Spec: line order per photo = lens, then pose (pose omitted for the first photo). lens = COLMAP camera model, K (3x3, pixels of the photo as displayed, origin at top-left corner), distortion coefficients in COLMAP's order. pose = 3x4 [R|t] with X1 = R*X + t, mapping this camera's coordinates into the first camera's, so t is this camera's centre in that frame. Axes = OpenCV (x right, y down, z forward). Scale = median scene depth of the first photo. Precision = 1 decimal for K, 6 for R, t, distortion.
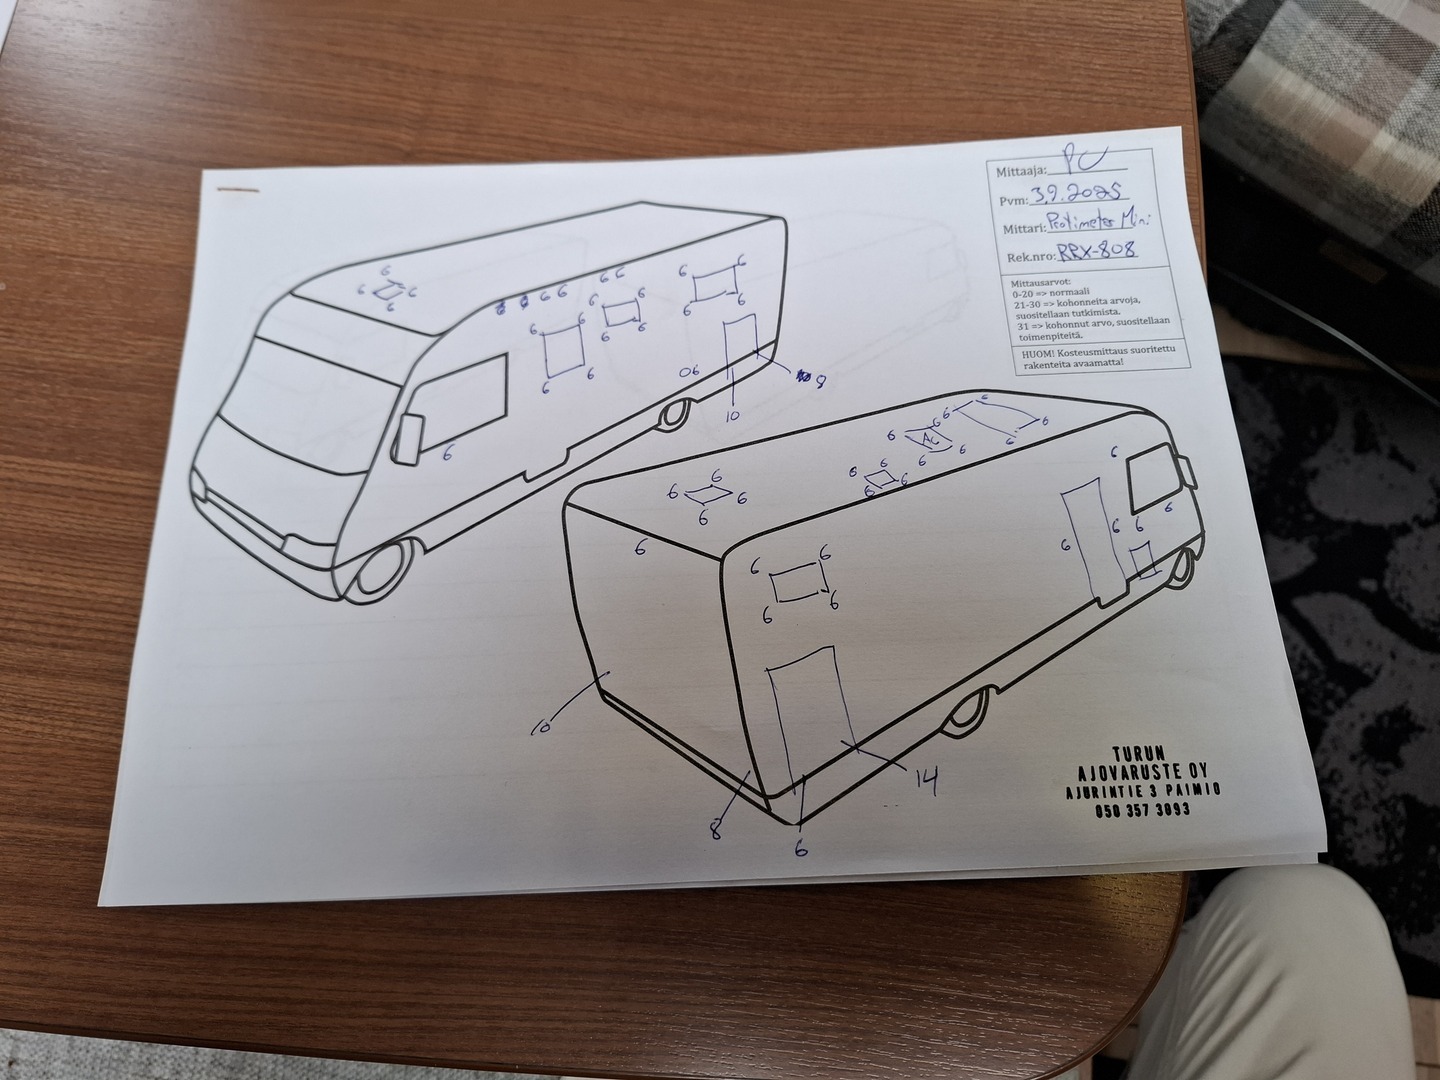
lens RADIAL K [[1049.3, 0, 726.2], [0, 1049.3, 536.7], [0, 0, 1]] dist [0.057456, -0.062035]
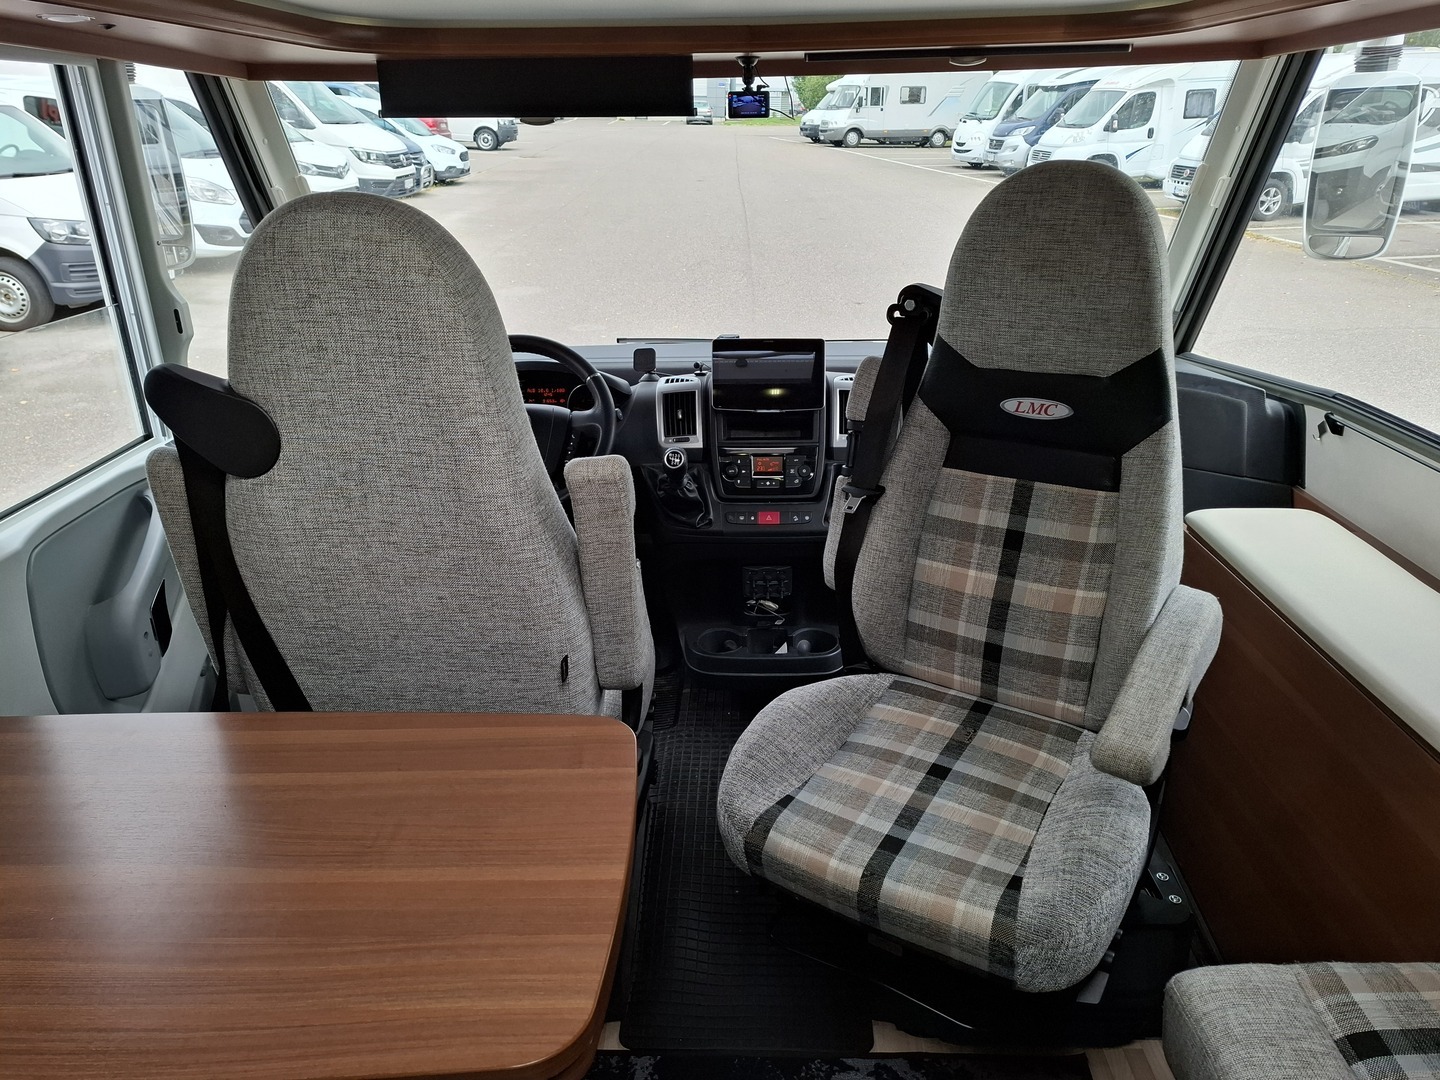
lens RADIAL K [[1049.3, 0, 726.2], [0, 1049.3, 536.7], [0, 0, 1]] dist [0.057456, -0.062035]
pose [[0.993899, -0.051301, 0.097641, 0.232458], [0.106803, 0.668693, -0.735828, 0.697503], [-0.027543, 0.741767, 0.670092, -0.857407]]
